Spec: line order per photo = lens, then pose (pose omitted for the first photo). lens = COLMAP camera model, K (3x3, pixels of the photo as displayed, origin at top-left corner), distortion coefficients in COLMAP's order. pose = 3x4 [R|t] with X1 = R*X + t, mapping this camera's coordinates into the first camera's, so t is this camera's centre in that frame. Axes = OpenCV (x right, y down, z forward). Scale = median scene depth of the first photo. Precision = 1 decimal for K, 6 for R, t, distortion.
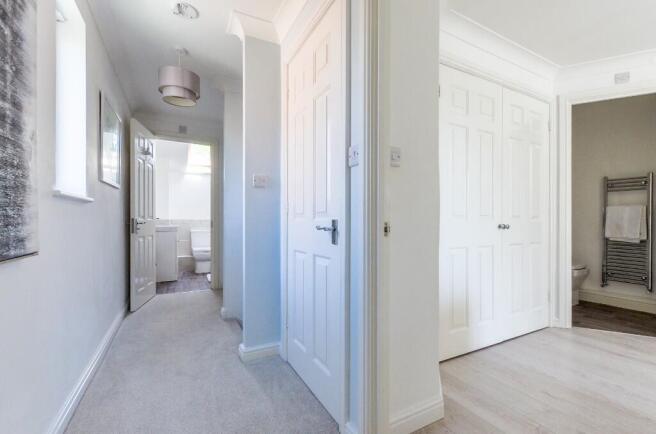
lens RADIAL K [[288.8, 0, 336.2], [0, 288.8, 221.5], [0, 0, 1]] dist [0.001276, 0.000295]
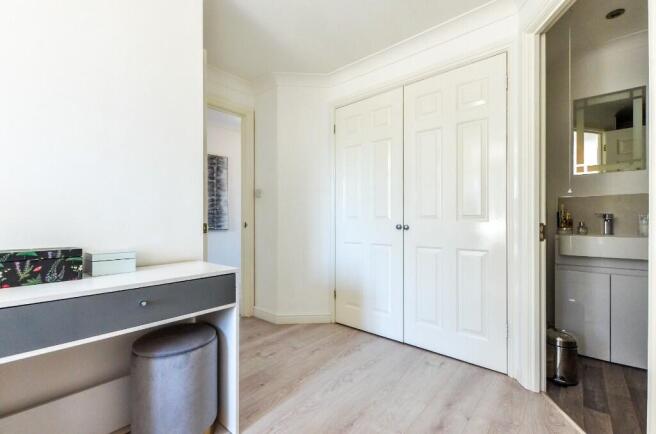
lens RADIAL K [[288.8, 0, 336.2], [0, 288.8, 221.5], [0, 0, 1]] dist [0.001276, 0.000295]
pose [[0.354435, -0.002113, -0.935078, 1.655162], [-0.002048, 0.999993, -0.003036, 0.000849], [0.935078, 0.002991, 0.354429, 0.500047]]
